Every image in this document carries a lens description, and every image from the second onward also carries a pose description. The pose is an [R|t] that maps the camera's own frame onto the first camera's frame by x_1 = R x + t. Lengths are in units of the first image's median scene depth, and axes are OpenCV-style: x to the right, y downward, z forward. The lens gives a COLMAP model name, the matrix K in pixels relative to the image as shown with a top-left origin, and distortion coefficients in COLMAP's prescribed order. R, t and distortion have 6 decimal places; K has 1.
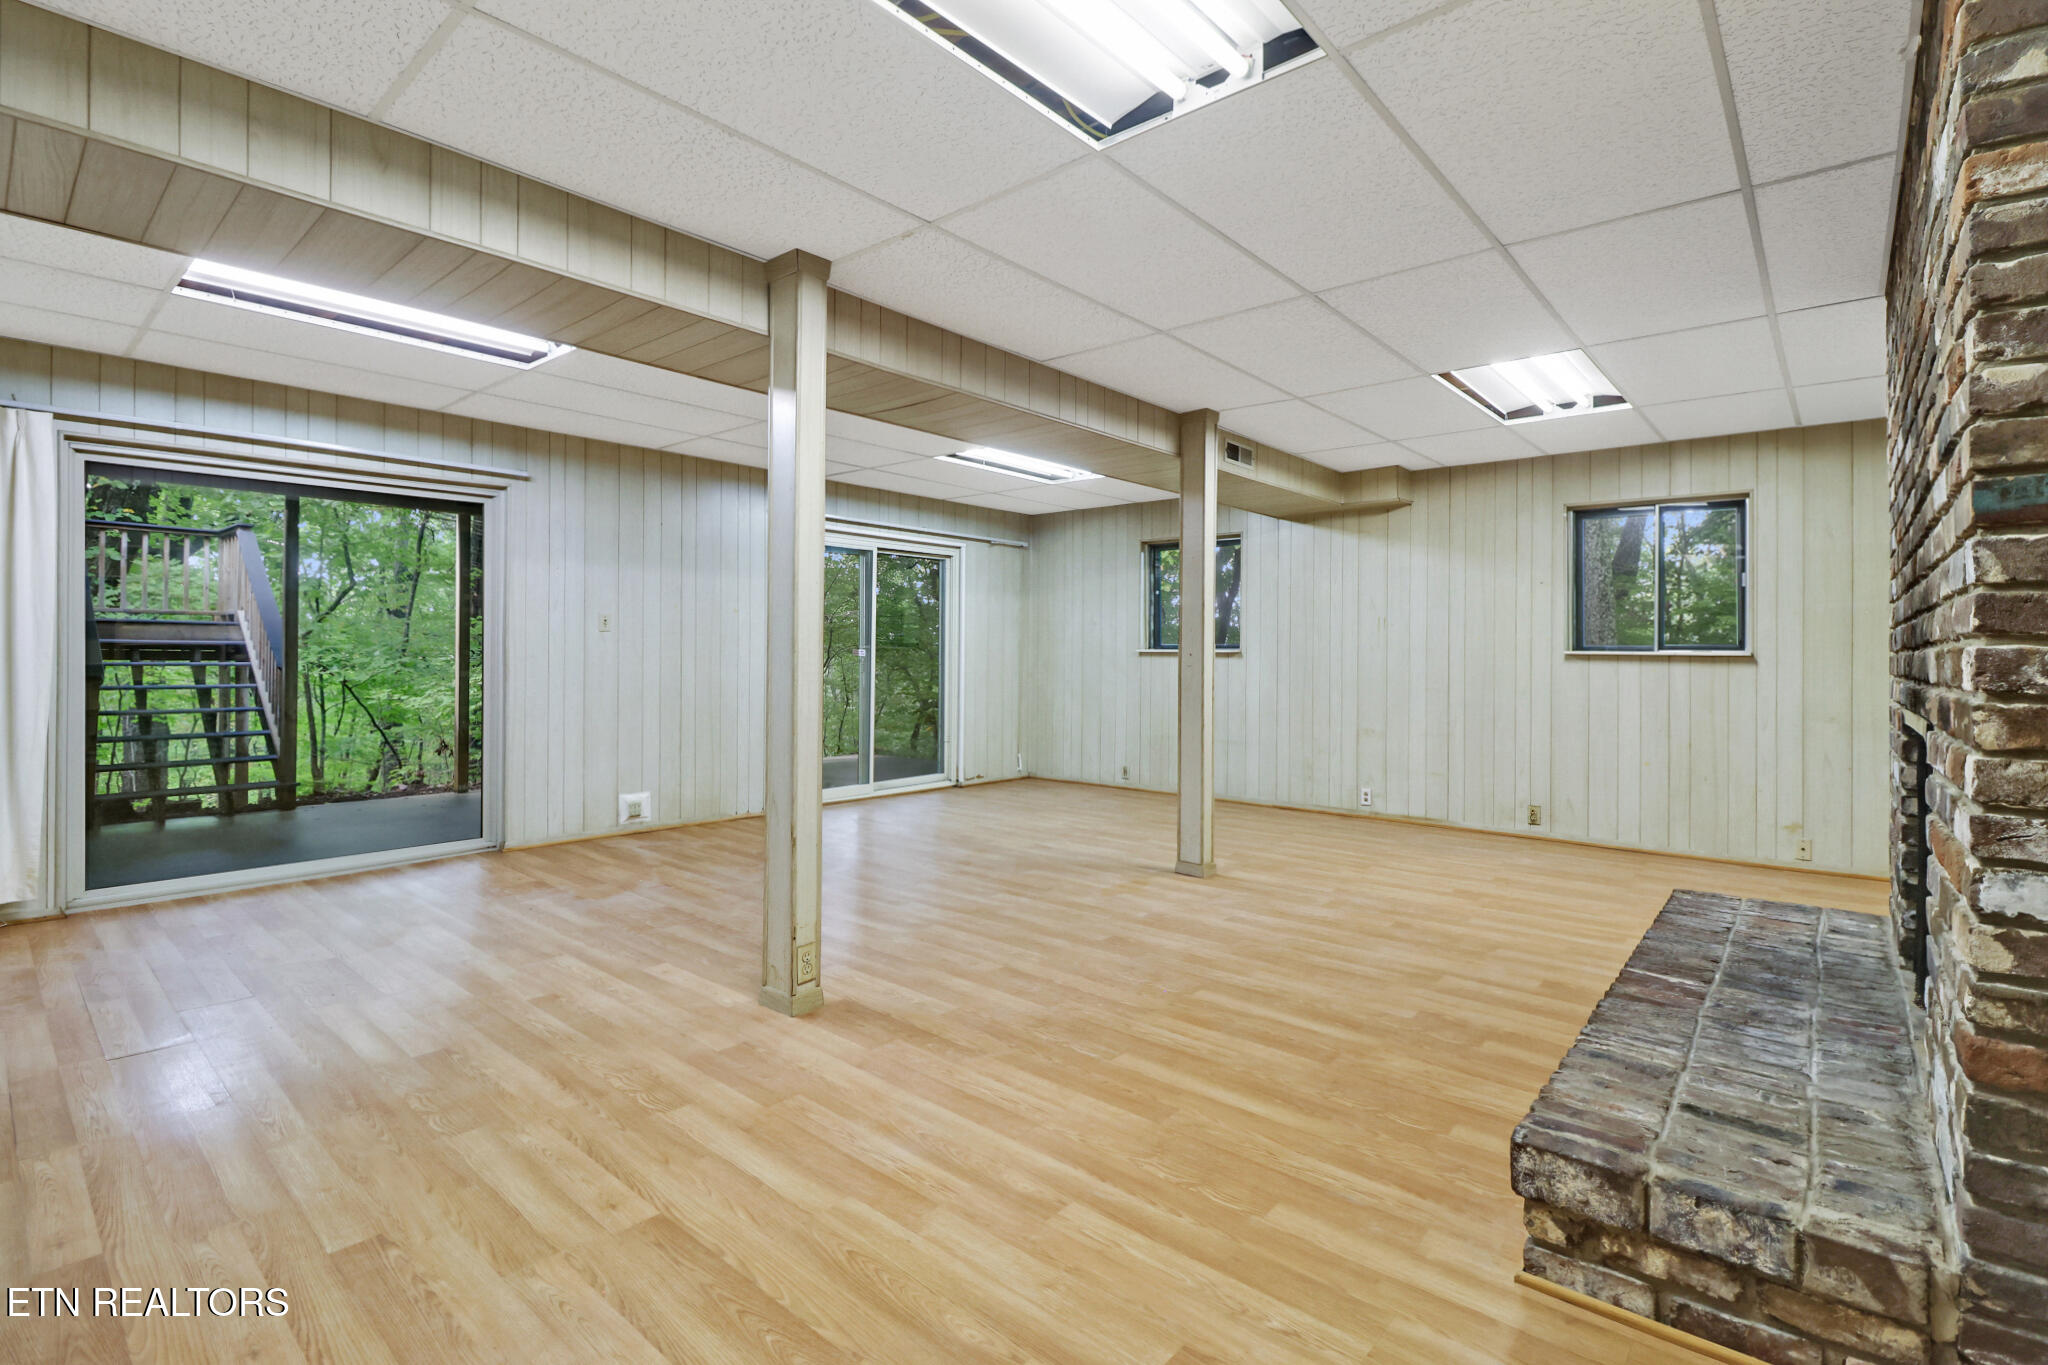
lens RADIAL K [[948.0, 0, 1033.0], [0, 948.0, 652.1], [0, 0, 1]] dist [0.001725, -0.011475]
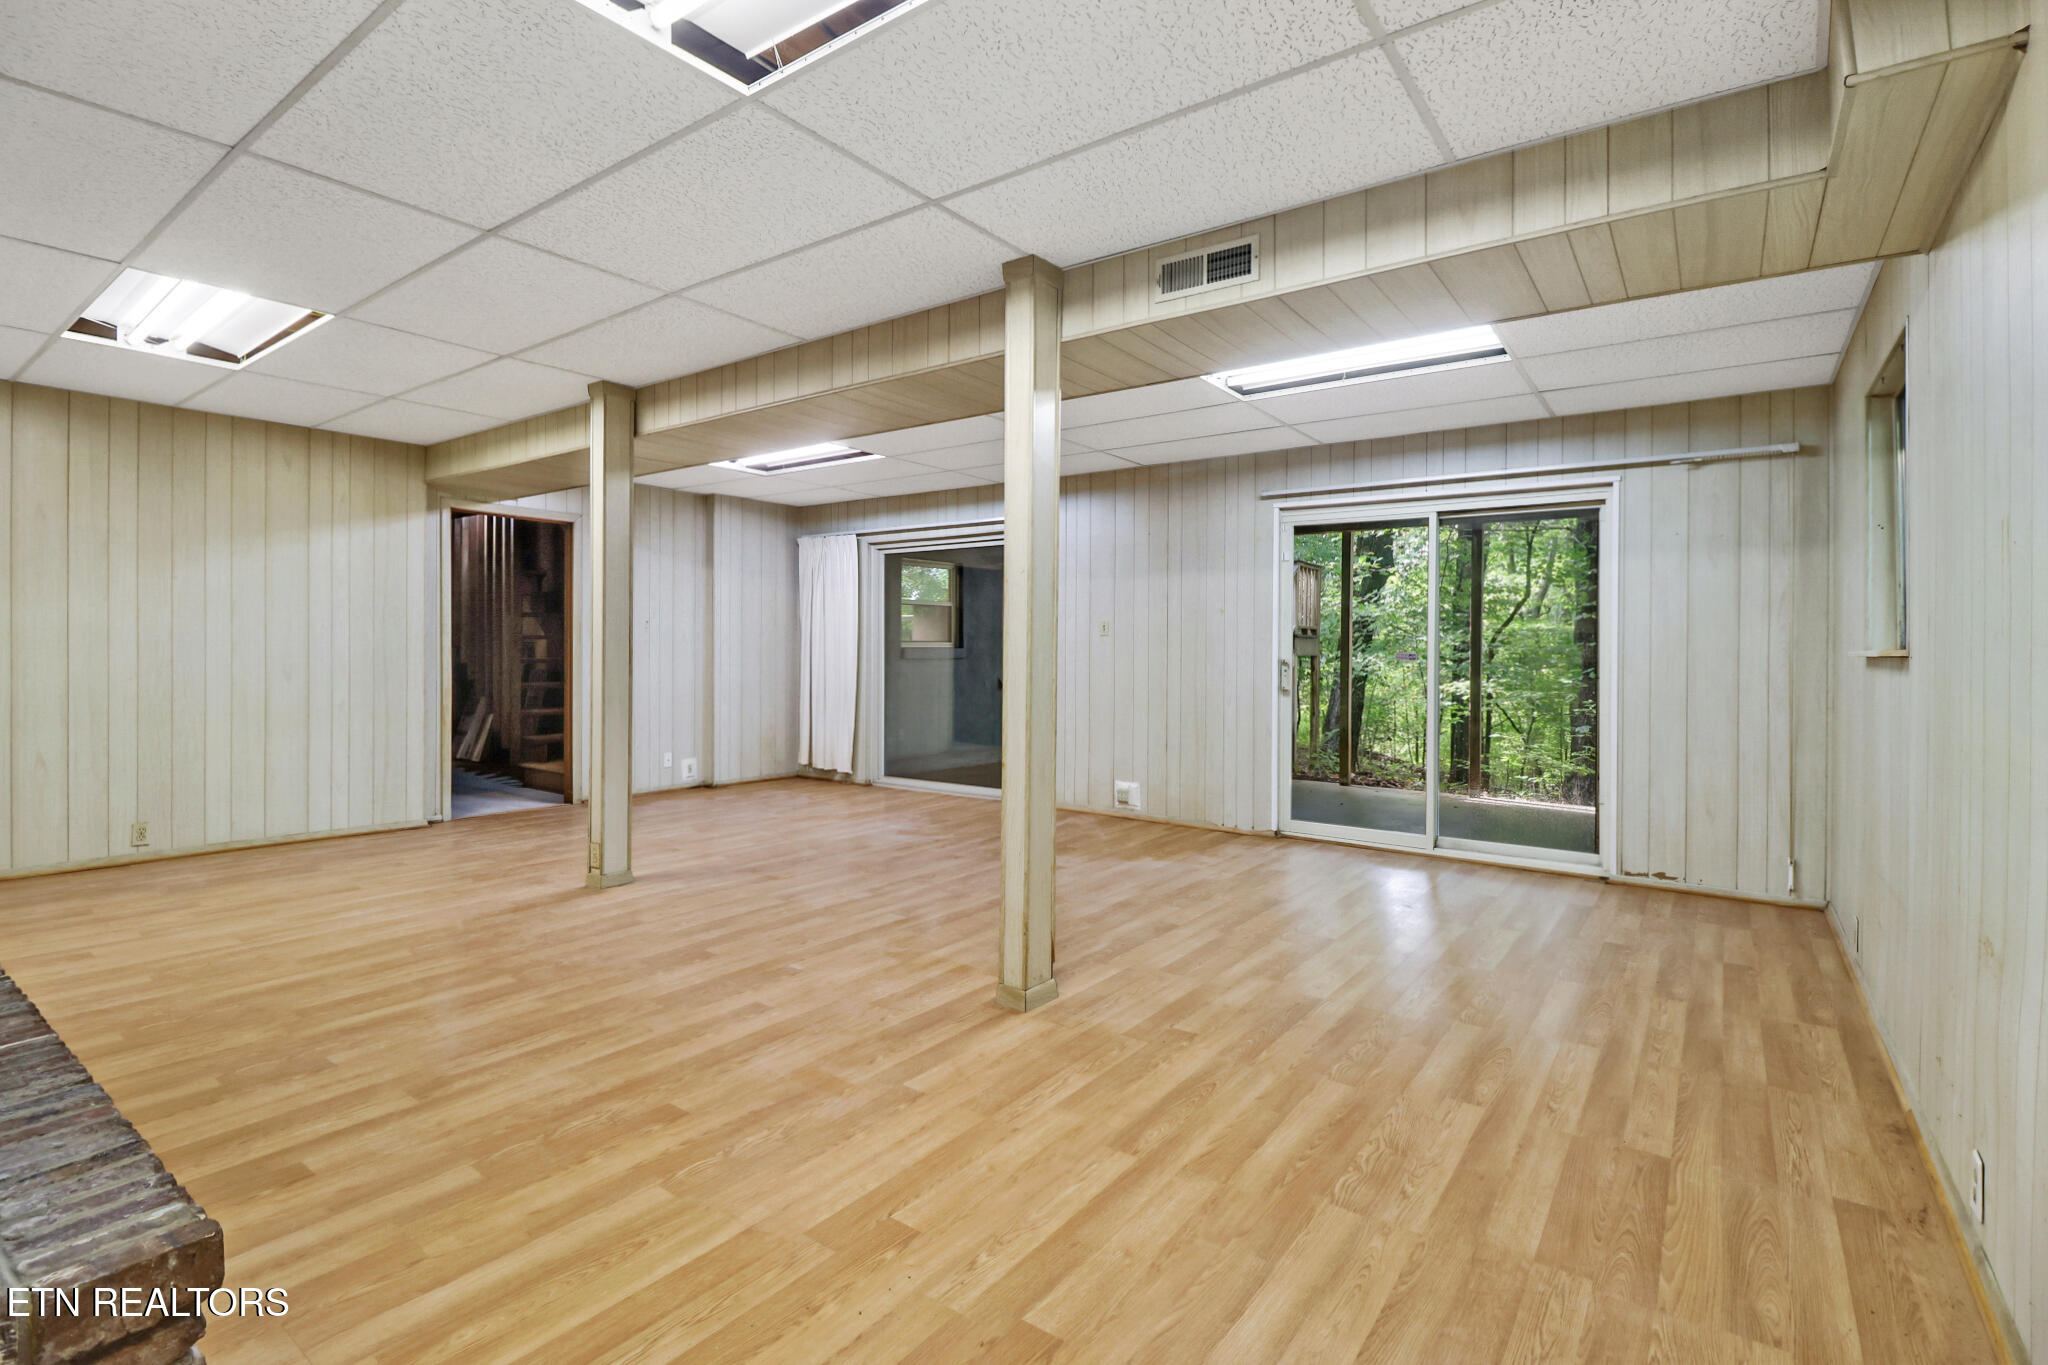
lens RADIAL K [[948.0, 0, 1033.0], [0, 948.0, 652.1], [0, 0, 1]] dist [0.001725, -0.011475]
pose [[0.083059, -0.002816, -0.996541, 1.027090], [-0.008784, 0.999955, -0.003558, 0.004237], [0.996506, 0.009049, 0.083031, 1.219206]]
